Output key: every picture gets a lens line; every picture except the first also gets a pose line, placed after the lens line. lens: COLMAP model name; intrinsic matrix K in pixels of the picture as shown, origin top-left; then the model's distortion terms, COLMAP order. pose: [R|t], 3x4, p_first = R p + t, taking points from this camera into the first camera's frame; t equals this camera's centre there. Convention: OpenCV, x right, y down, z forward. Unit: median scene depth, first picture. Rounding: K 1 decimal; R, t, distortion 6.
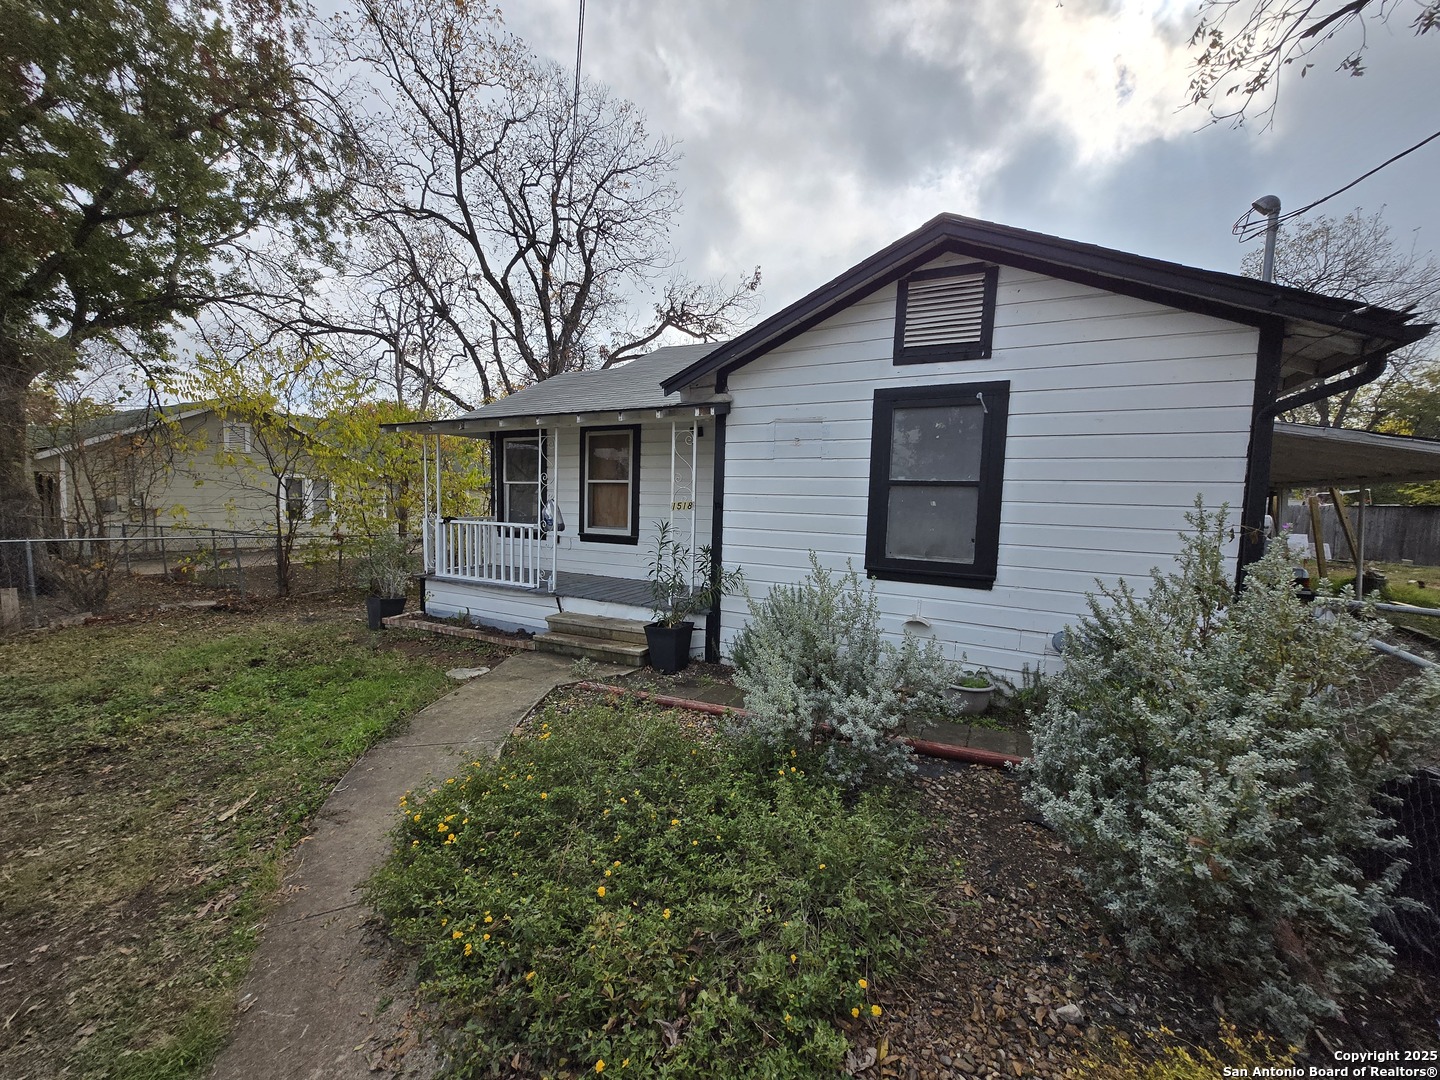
lens RADIAL K [[542.0, 0, 722.6], [0, 542.0, 543.7], [0, 0, 1]] dist [-0.000235, -0.000169]
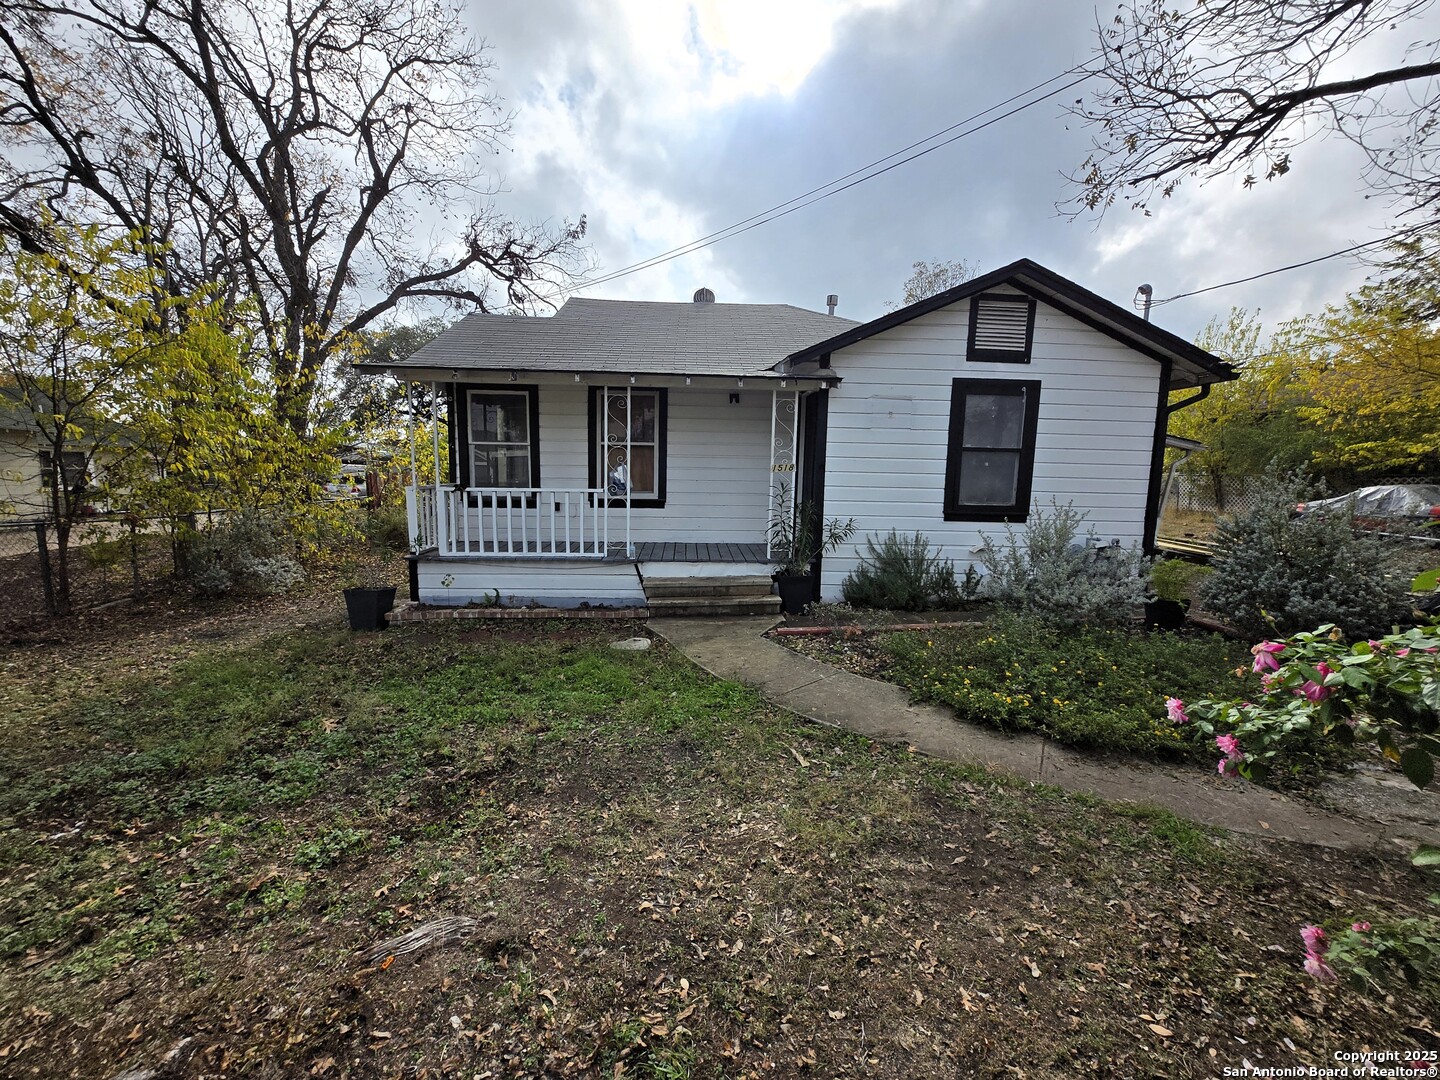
lens RADIAL K [[557.1, 0, 713.4], [0, 557.1, 538.2], [0, 0, 1]] dist [0.008008, -0.003900]
pose [[0.867777, -0.067660, 0.492326, -0.916146], [0.042767, 0.997181, 0.061660, -0.003040], [-0.495110, -0.032452, 0.868224, 0.091964]]
